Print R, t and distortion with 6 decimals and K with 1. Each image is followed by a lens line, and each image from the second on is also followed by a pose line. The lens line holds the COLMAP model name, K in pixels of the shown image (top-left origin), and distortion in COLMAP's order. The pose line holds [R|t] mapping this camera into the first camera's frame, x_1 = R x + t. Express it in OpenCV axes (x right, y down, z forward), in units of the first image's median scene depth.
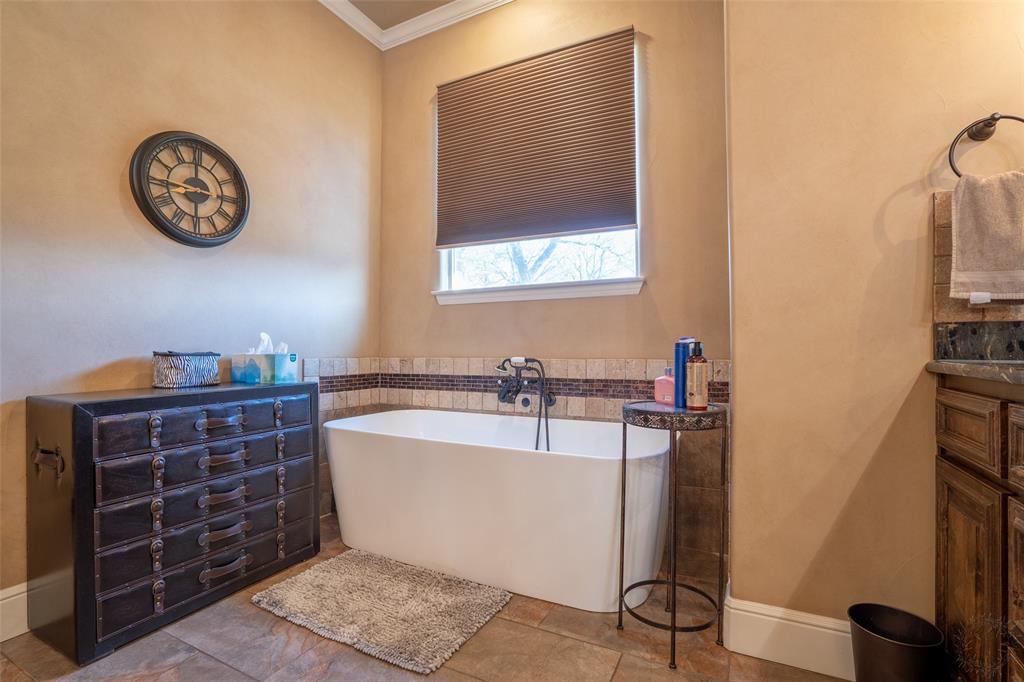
lens RADIAL K [[477.4, 0, 511.5], [0, 477.4, 344.9], [0, 0, 1]] dist [-0.037934, 0.003326]
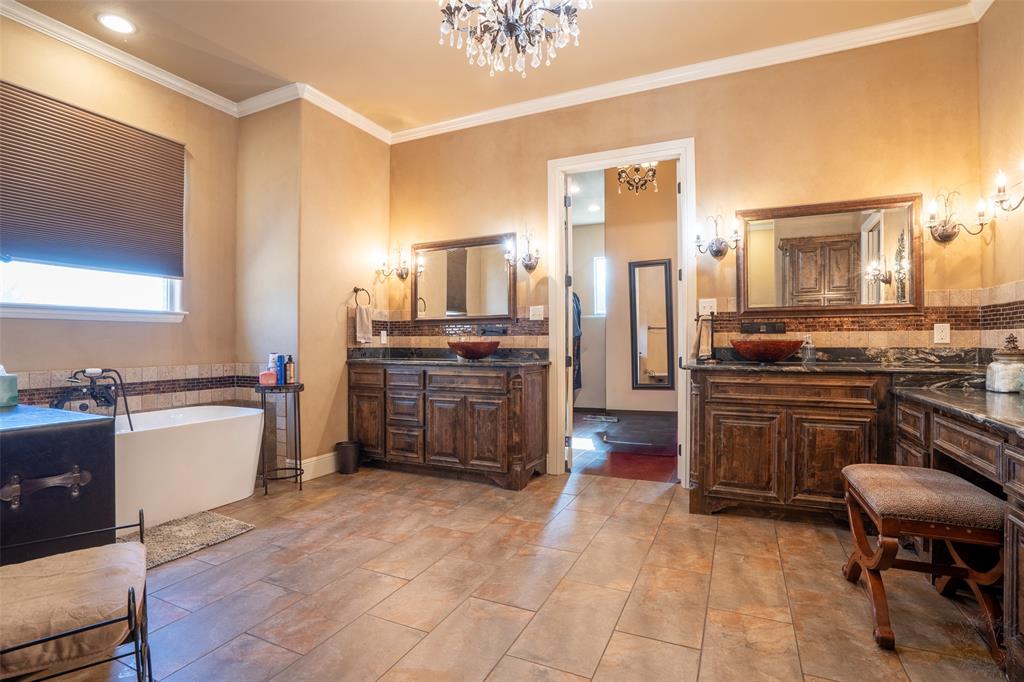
lens RADIAL K [[477.4, 0, 511.1], [0, 477.4, 342.6], [0, 0, 1]] dist [-0.037934, 0.003326]
pose [[-0.031221, 0.002480, 0.999509, -1.199741], [-0.001284, 0.999996, -0.002521, -0.038231], [-0.999512, -0.001362, -0.031217, -0.004197]]
